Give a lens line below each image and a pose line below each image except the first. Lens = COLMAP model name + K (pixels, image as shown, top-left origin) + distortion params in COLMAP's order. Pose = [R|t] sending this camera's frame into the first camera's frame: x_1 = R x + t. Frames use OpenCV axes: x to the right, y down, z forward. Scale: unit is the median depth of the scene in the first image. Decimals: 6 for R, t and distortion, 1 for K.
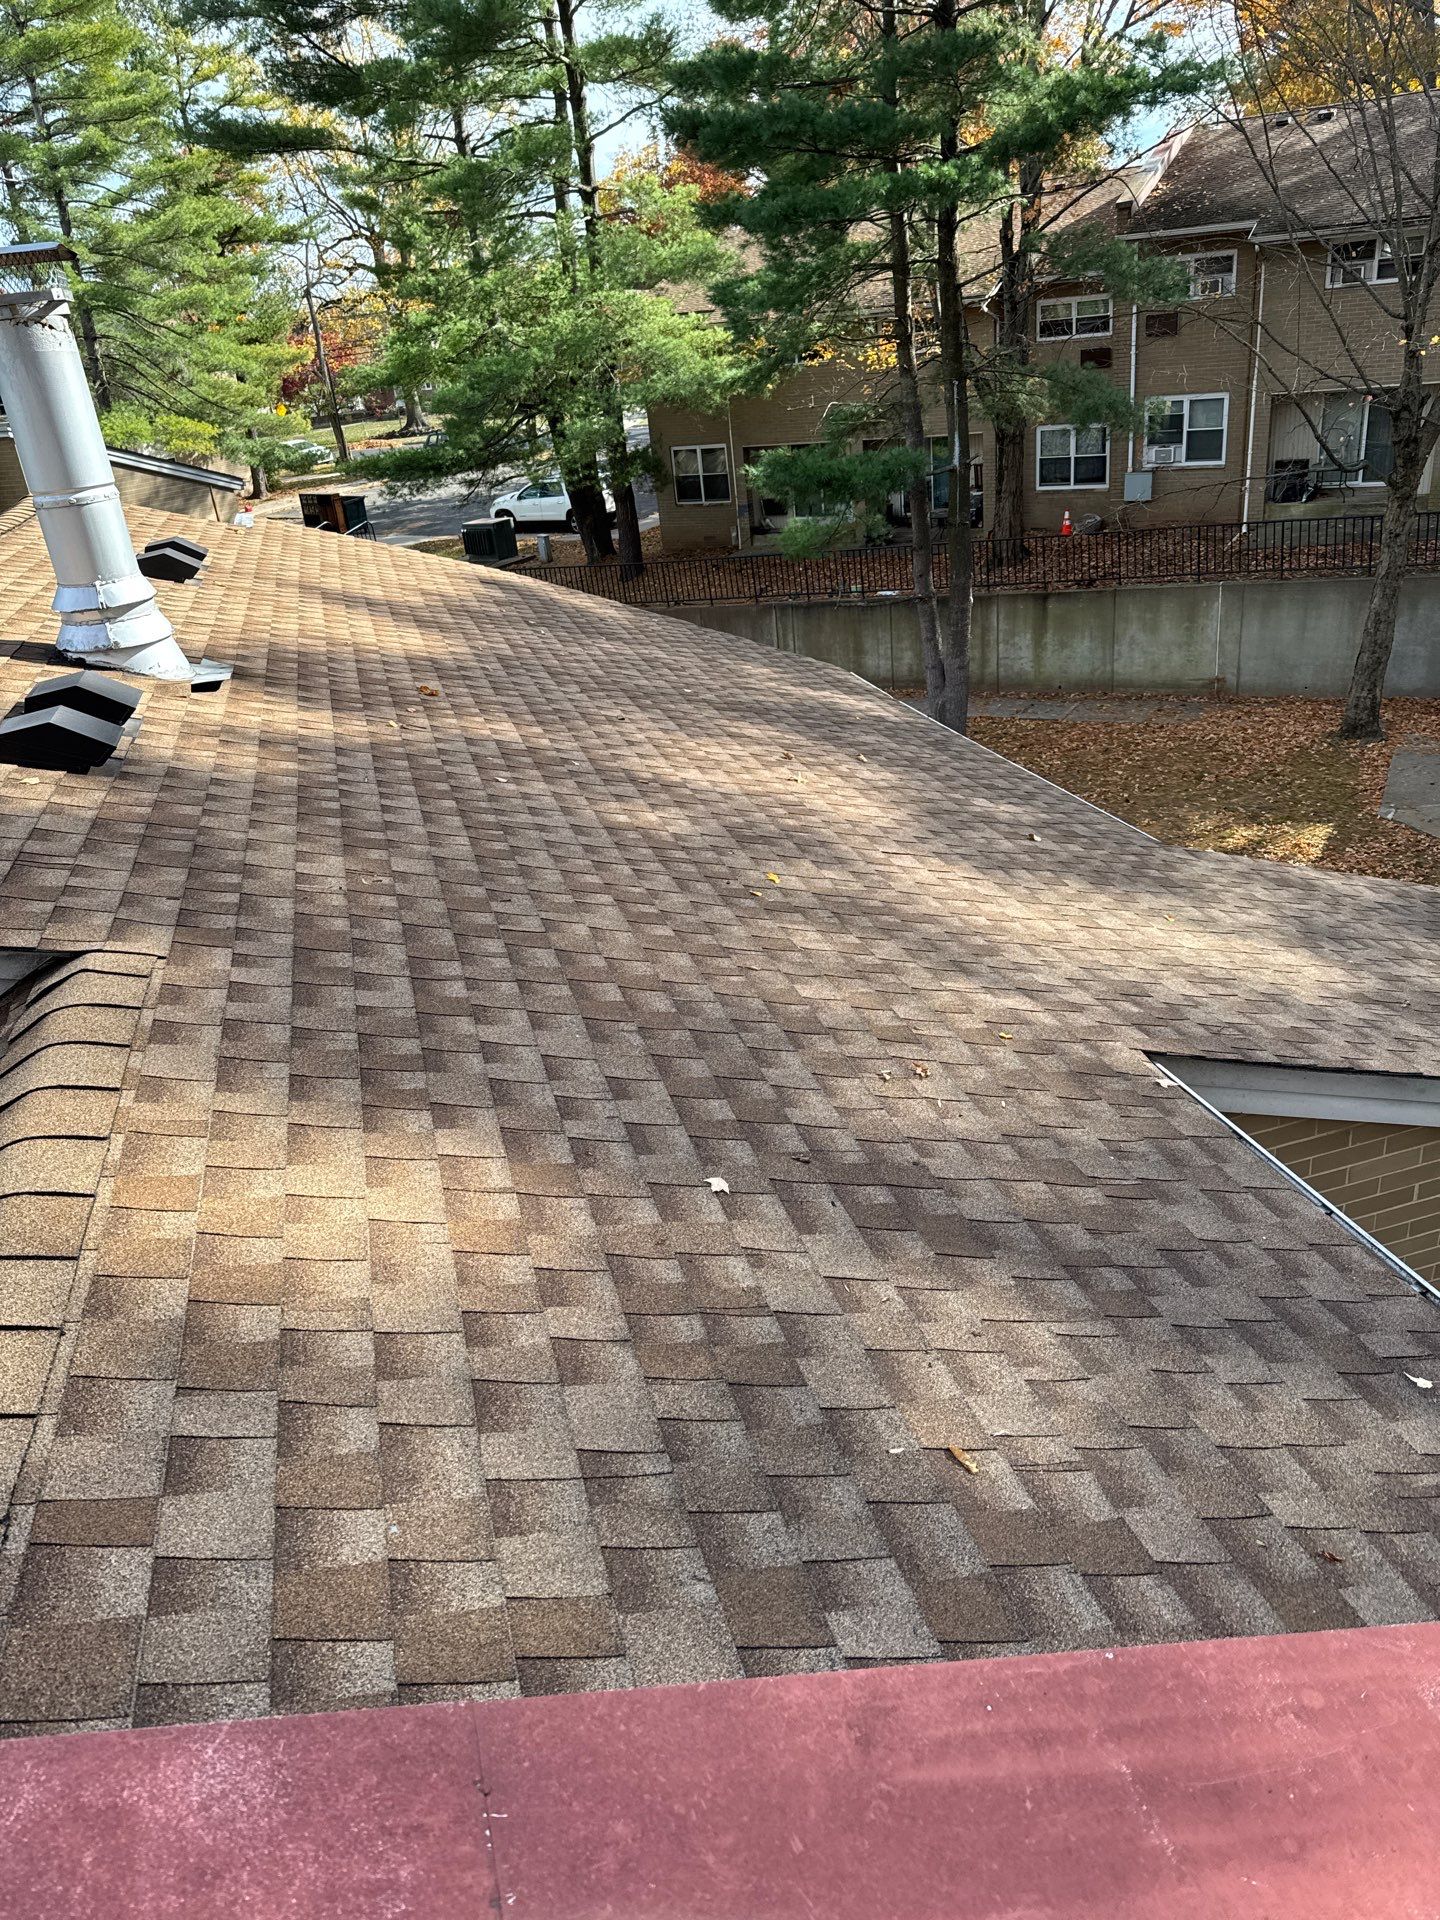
lens RADIAL K [[1398.5, 0, 815.6], [0, 1398.5, 959.7], [0, 0, 1]] dist [0.059132, -0.036019]
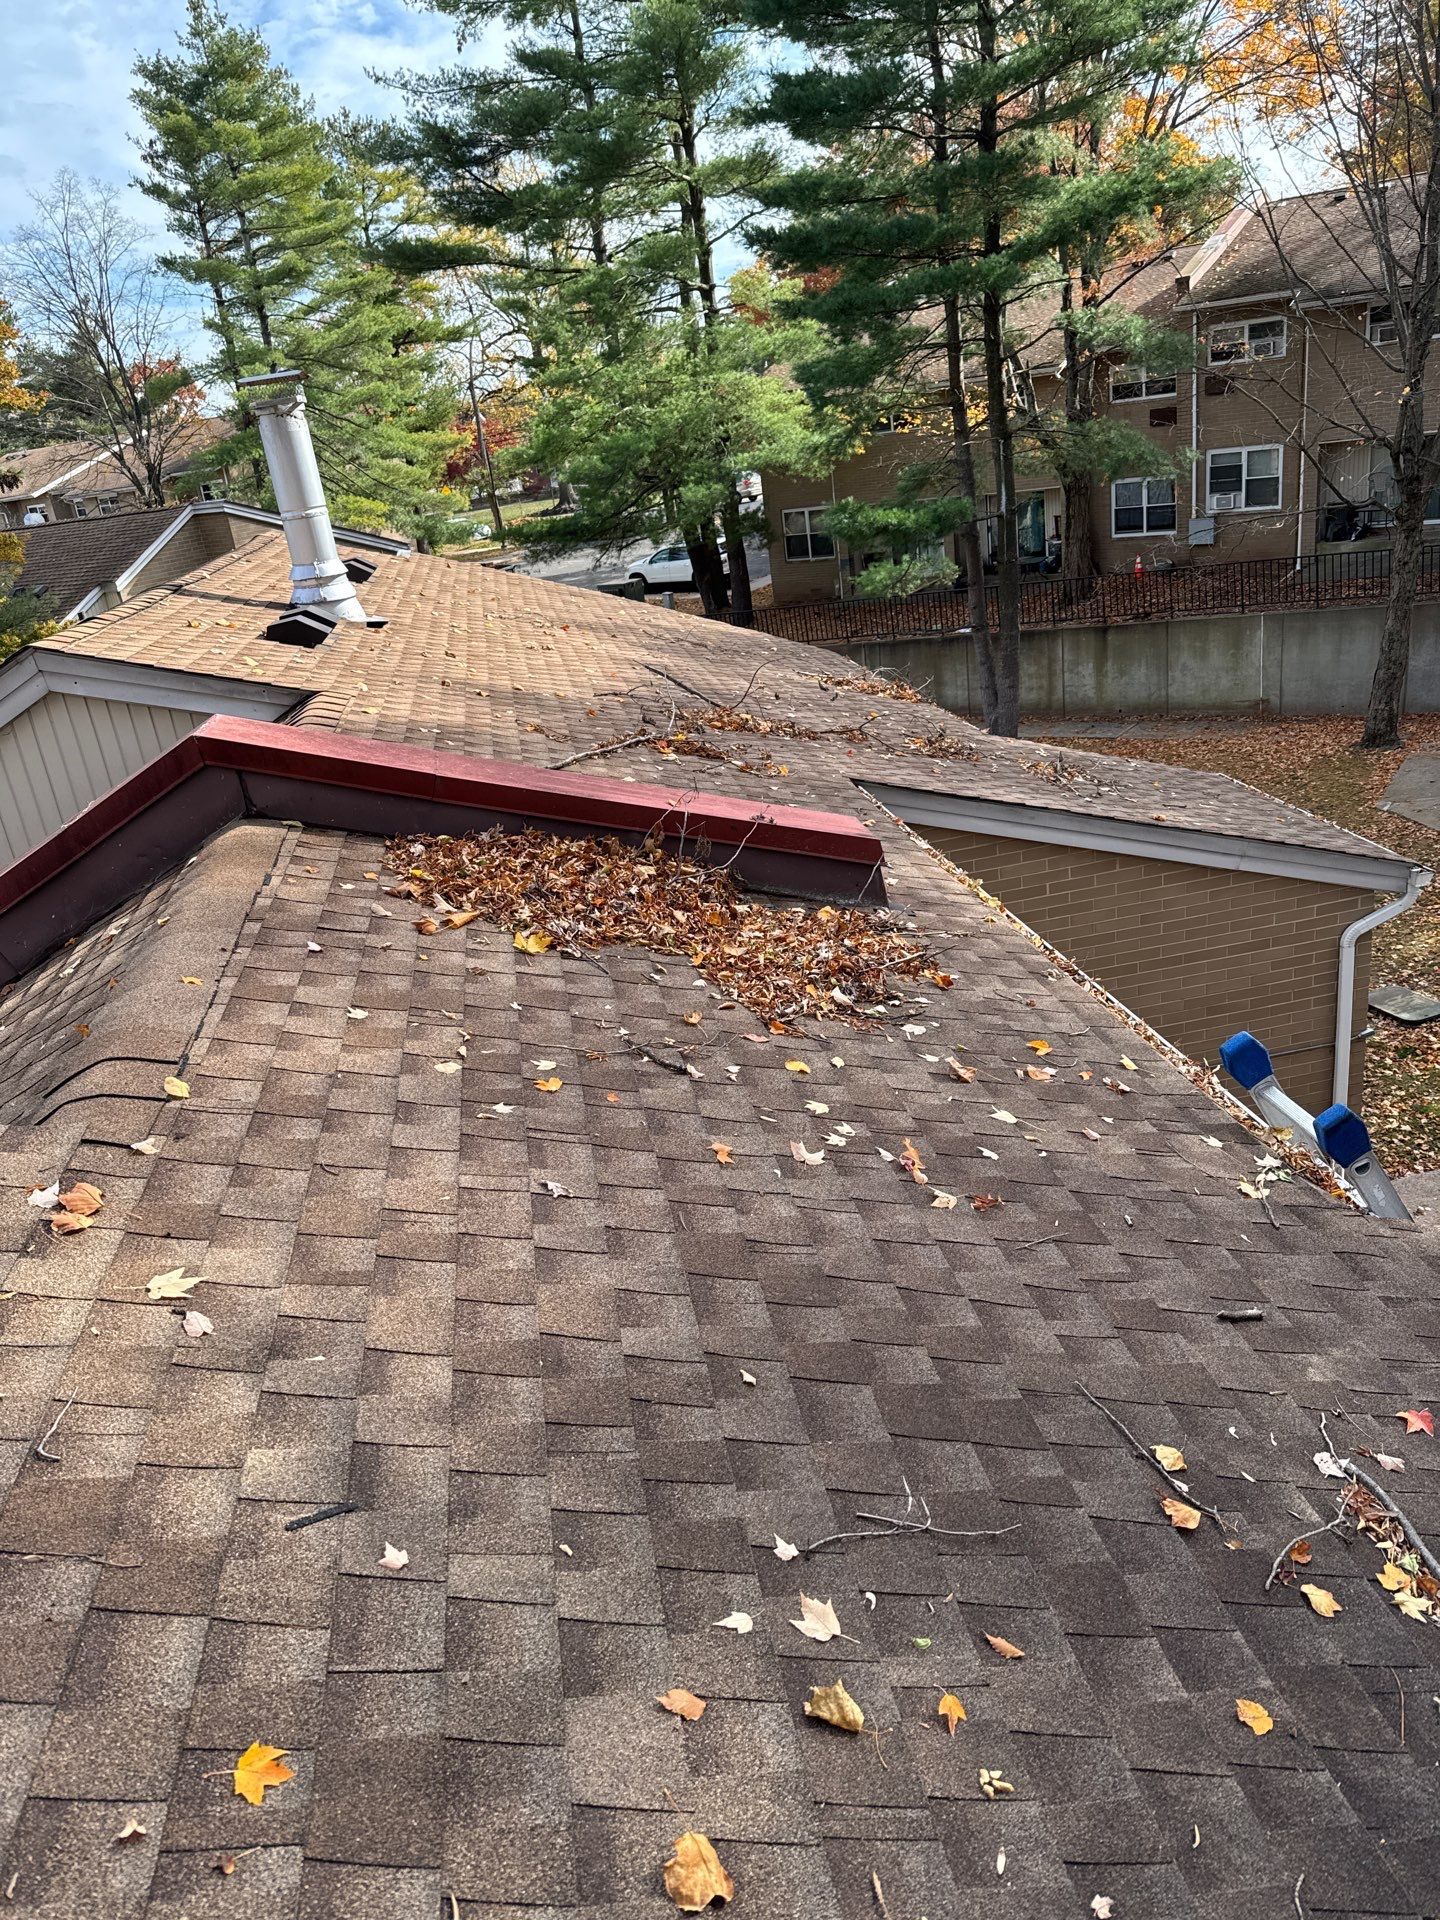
lens RADIAL K [[1398.5, 0, 815.6], [0, 1398.5, 959.7], [0, 0, 1]] dist [0.059132, -0.036019]
pose [[0.995131, 0.005107, -0.098426, 0.039255], [-0.009374, 0.999033, -0.042946, 0.042076], [0.098111, 0.043659, 0.994217, -0.091413]]
